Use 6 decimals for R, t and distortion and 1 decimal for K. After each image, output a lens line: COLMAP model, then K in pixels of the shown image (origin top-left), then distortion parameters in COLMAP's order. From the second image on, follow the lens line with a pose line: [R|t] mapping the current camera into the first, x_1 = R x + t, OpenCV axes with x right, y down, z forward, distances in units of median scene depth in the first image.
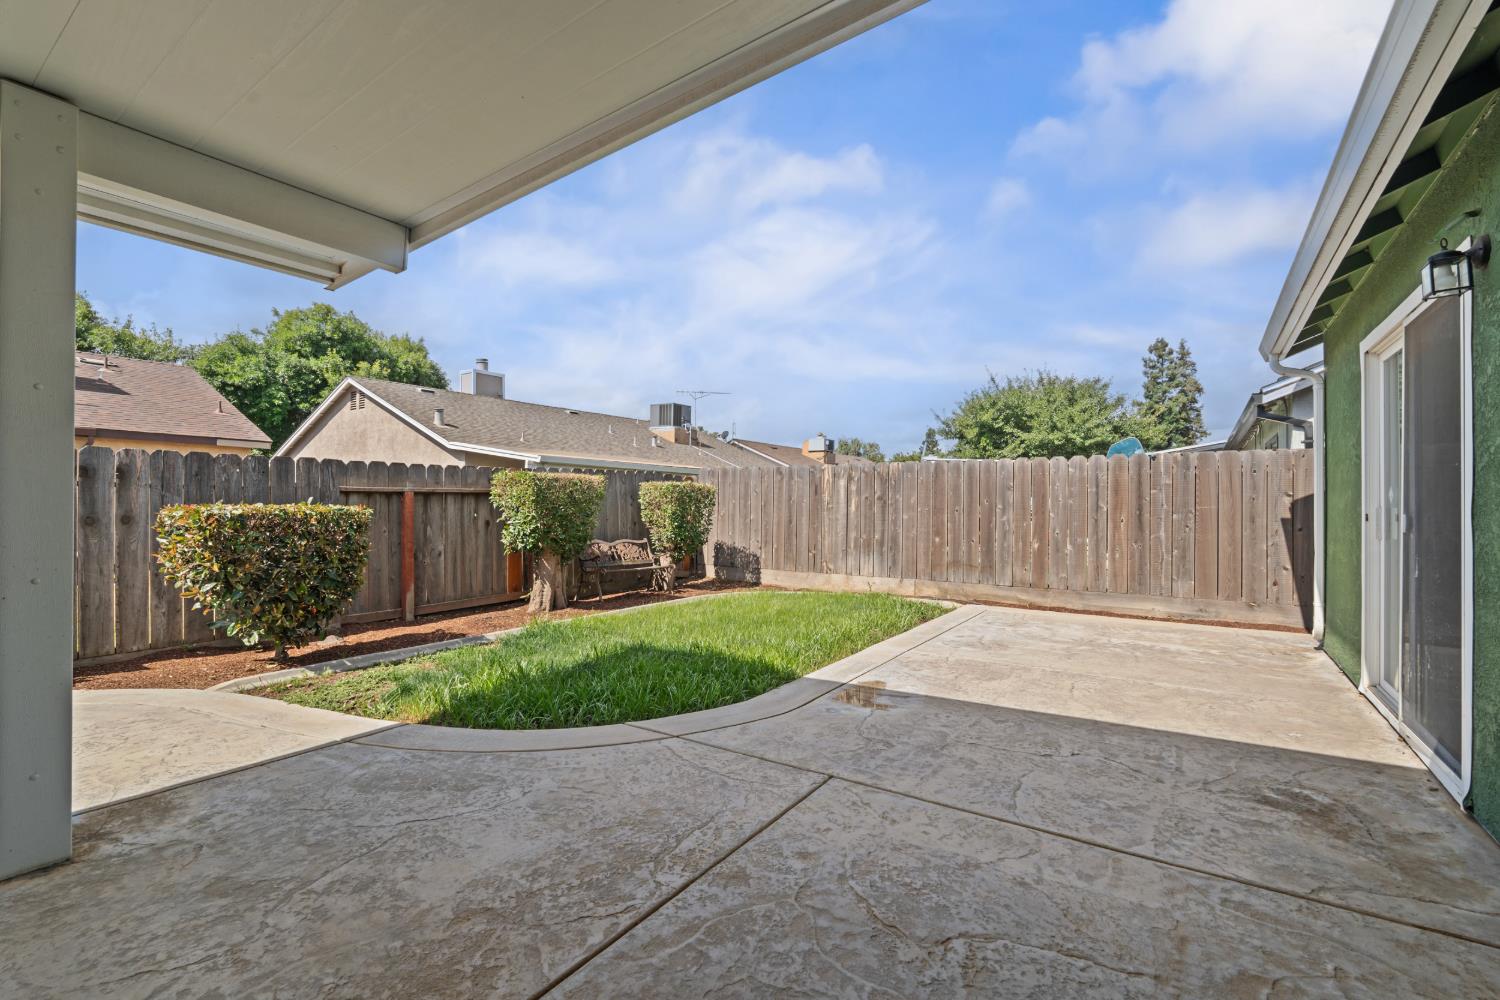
lens RADIAL K [[662.9, 0, 745.0], [0, 662.9, 505.4], [0, 0, 1]] dist [-0.010811, 0.000422]
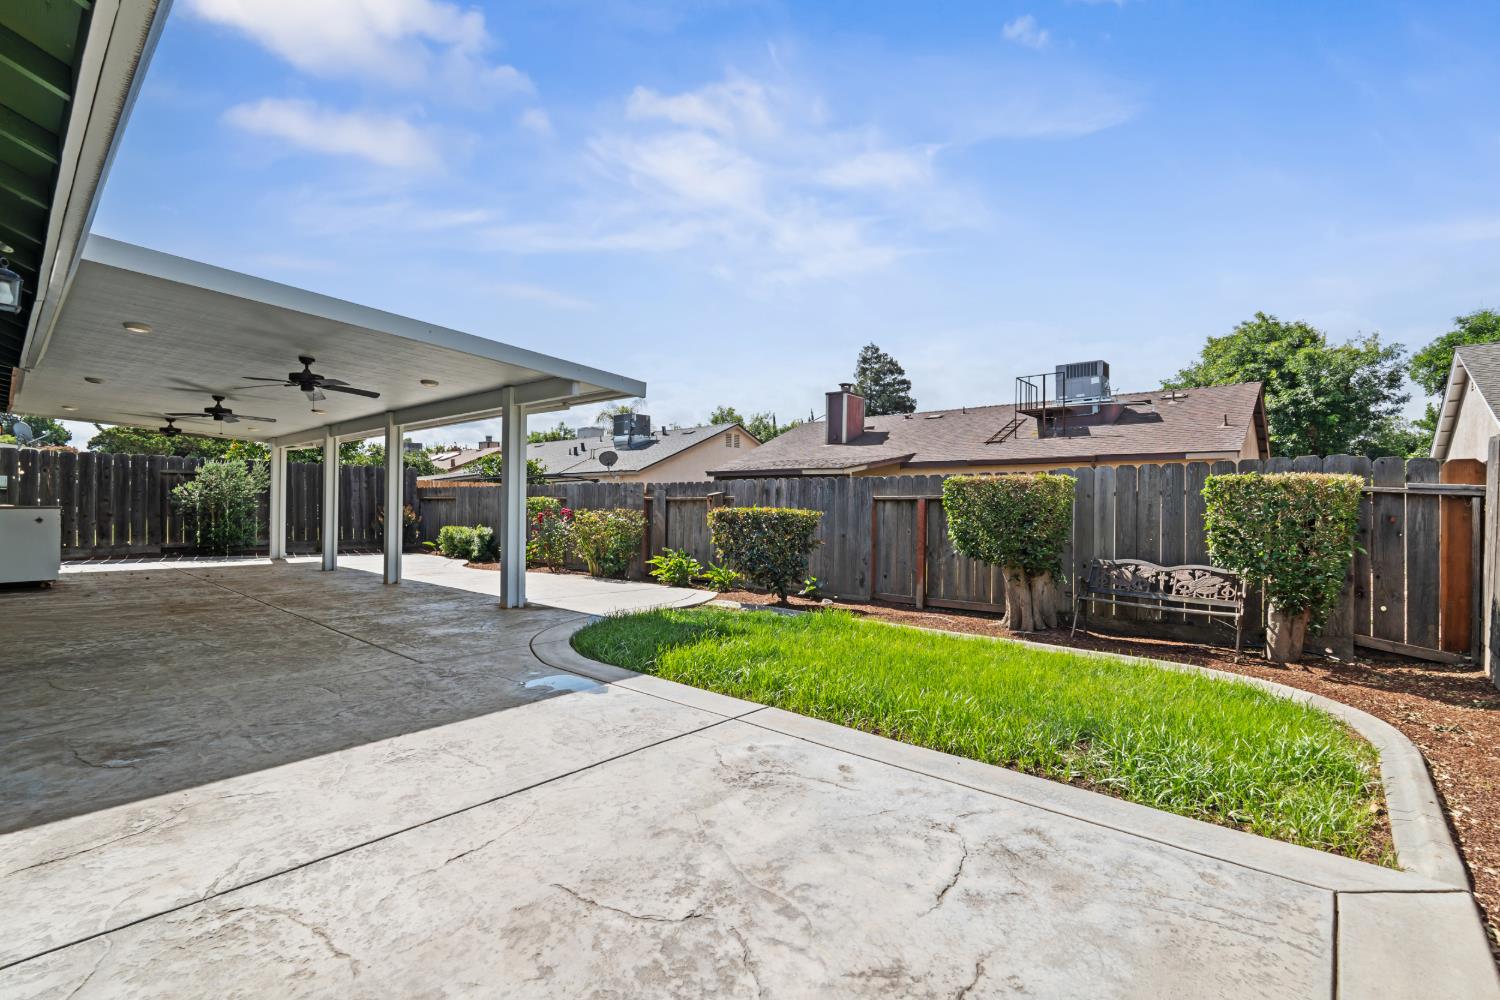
lens RADIAL K [[662.9, 0, 749.1], [0, 662.9, 507.8], [0, 0, 1]] dist [-0.010811, 0.000422]
pose [[-0.115643, -0.003677, -0.993284, 0.555963], [-0.014041, 0.999899, -0.002067, 0.001583], [0.993192, 0.013708, -0.115683, 0.655847]]
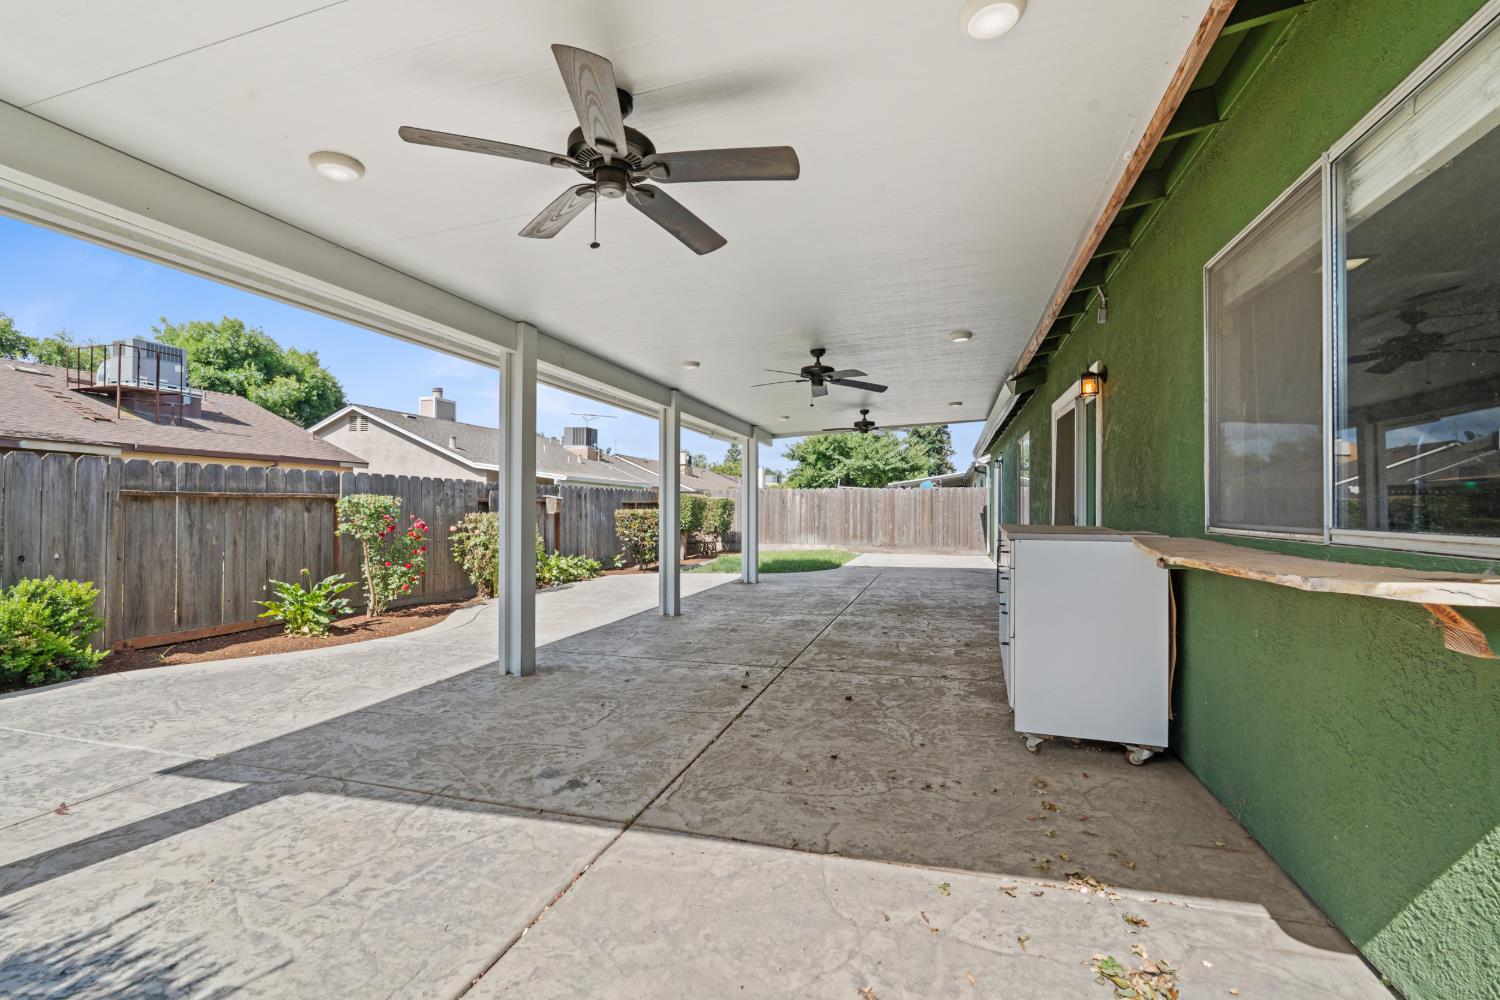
lens RADIAL K [[662.9, 0, 745.6], [0, 662.9, 499.5], [0, 0, 1]] dist [-0.010811, 0.000422]
pose [[0.953746, 0.003429, 0.300595, -0.628702], [0.001038, 0.999891, -0.014700, -0.000056], [-0.300613, 0.014332, 0.953638, -0.890095]]
